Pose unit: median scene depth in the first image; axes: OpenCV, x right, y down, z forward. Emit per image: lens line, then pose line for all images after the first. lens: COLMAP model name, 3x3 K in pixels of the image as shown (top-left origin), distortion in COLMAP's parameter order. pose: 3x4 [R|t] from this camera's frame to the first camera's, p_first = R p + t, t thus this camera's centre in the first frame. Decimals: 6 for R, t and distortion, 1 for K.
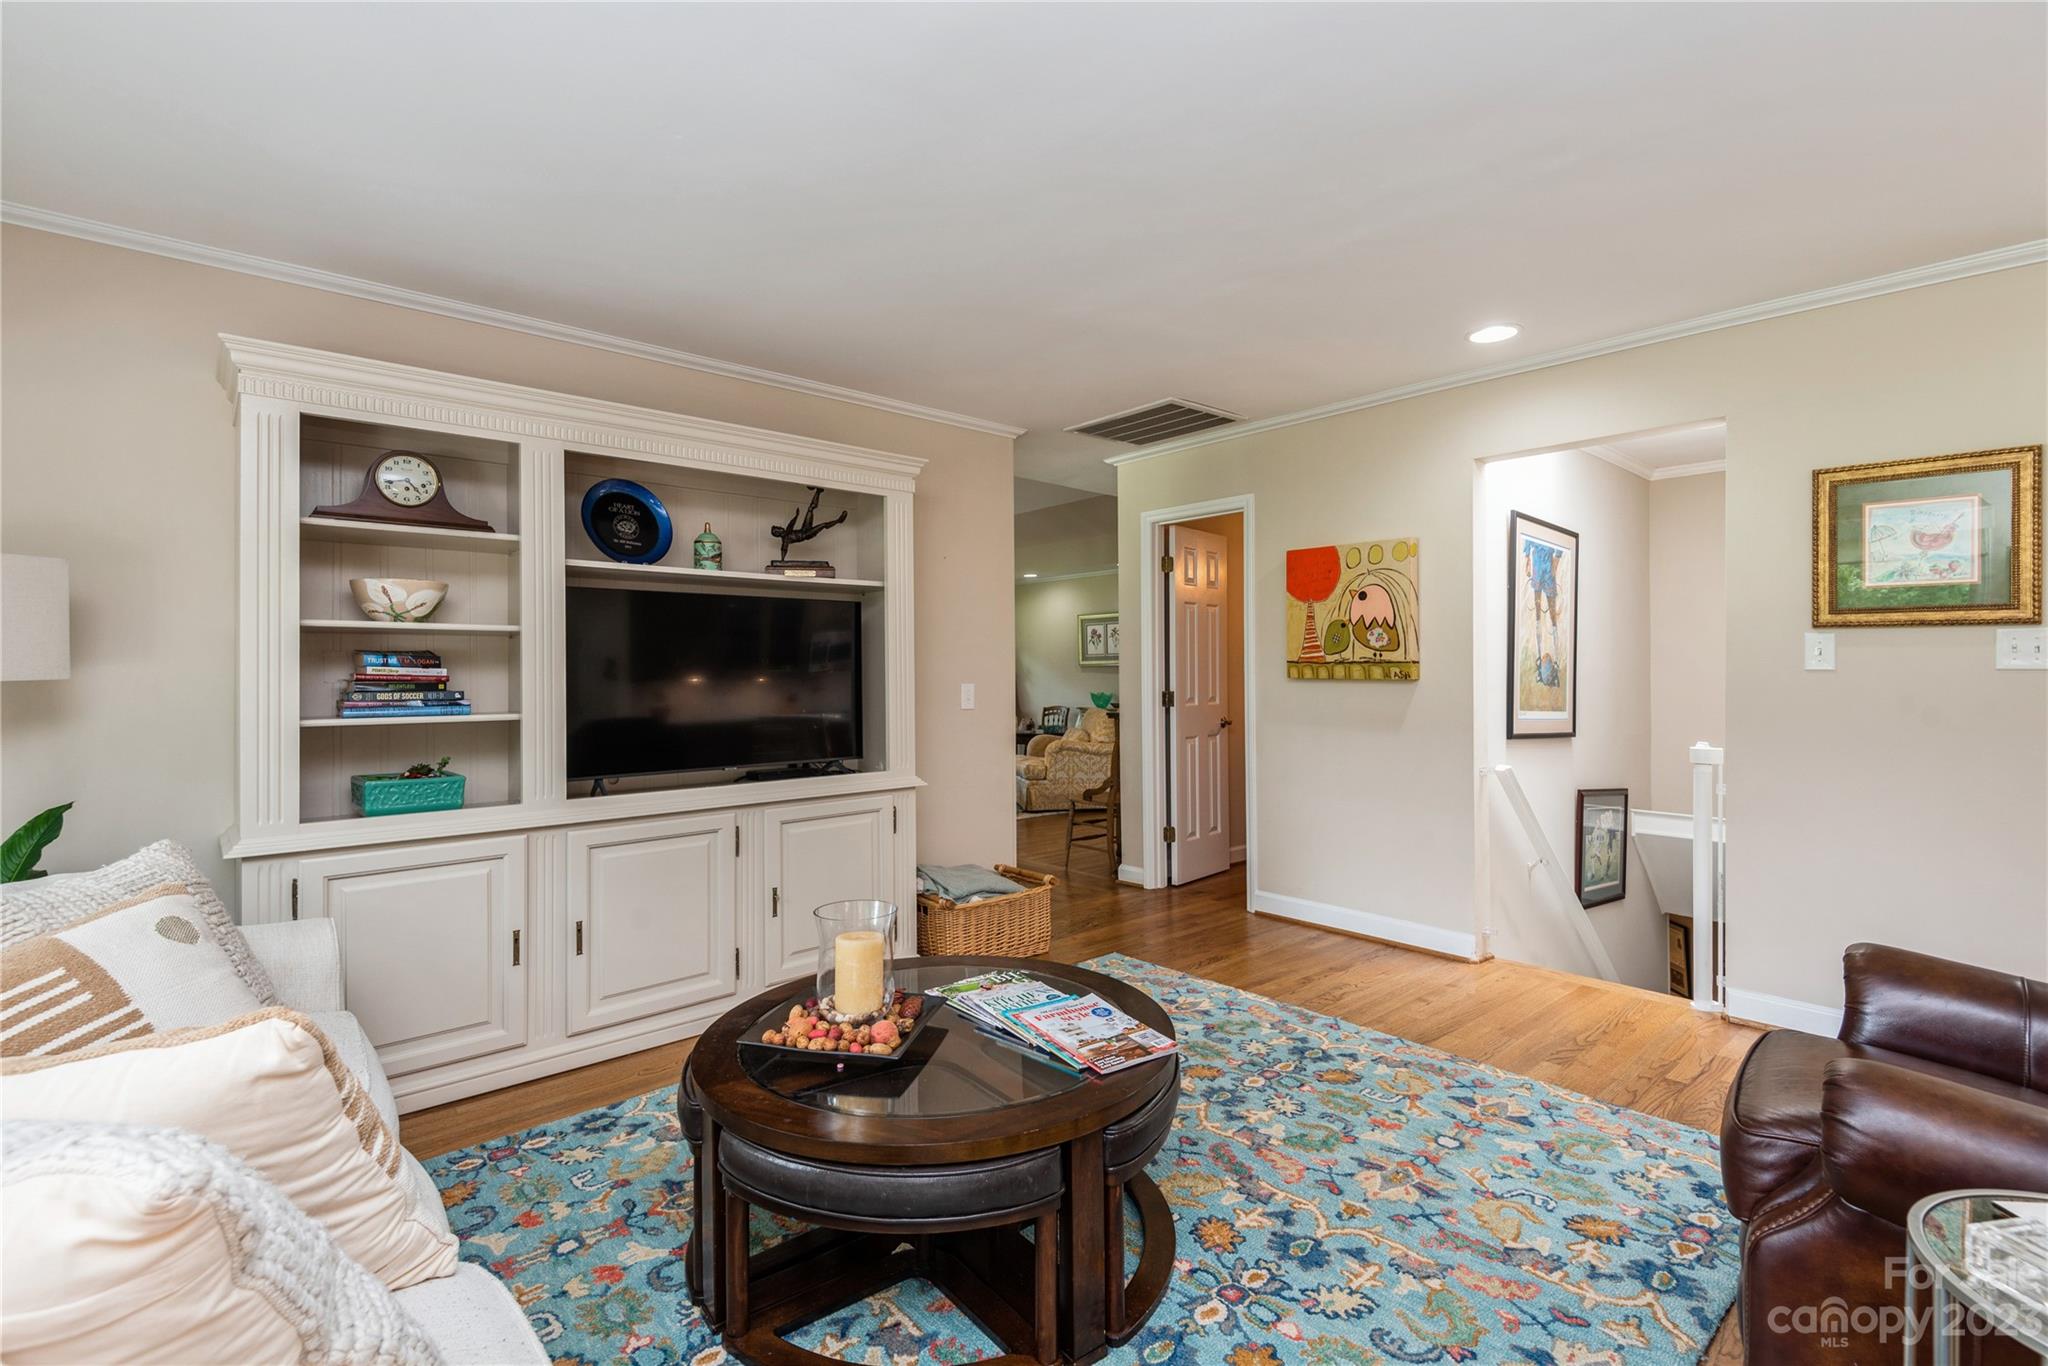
lens RADIAL K [[927.2, 0, 1025.8], [0, 927.2, 673.9], [0, 0, 1]] dist [0.012345, -0.005797]
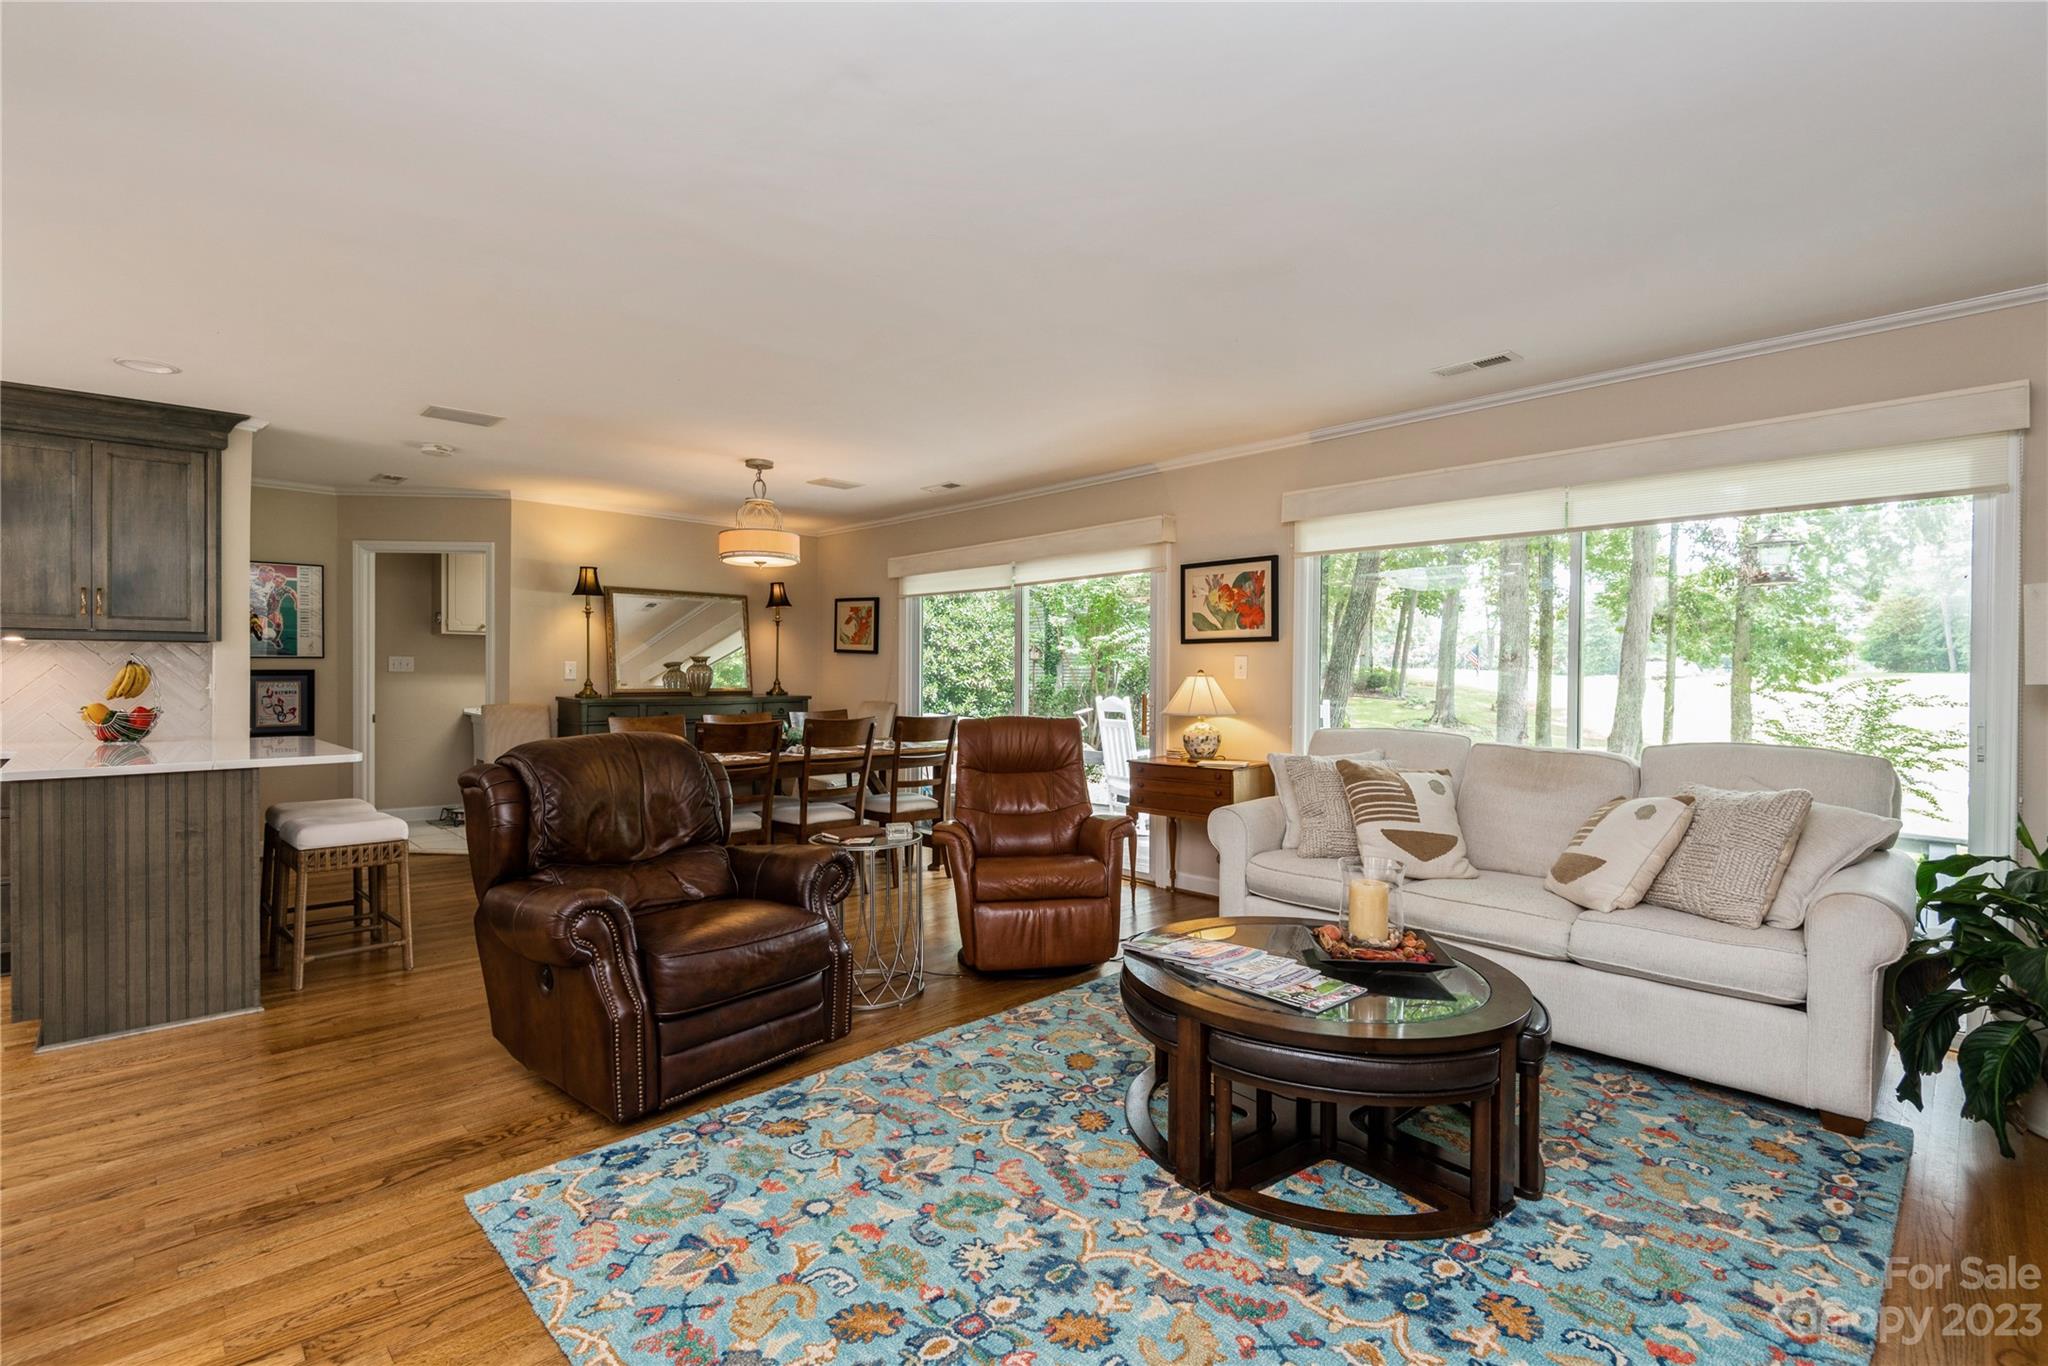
lens RADIAL K [[927.2, 0, 1025.2], [0, 927.2, 676.4], [0, 0, 1]] dist [0.012345, -0.005797]
pose [[-0.998793, 0.000673, -0.049116, 0.304024], [0.000522, 0.999995, 0.003081, -0.004776], [0.049118, 0.003052, -0.998788, 1.915620]]
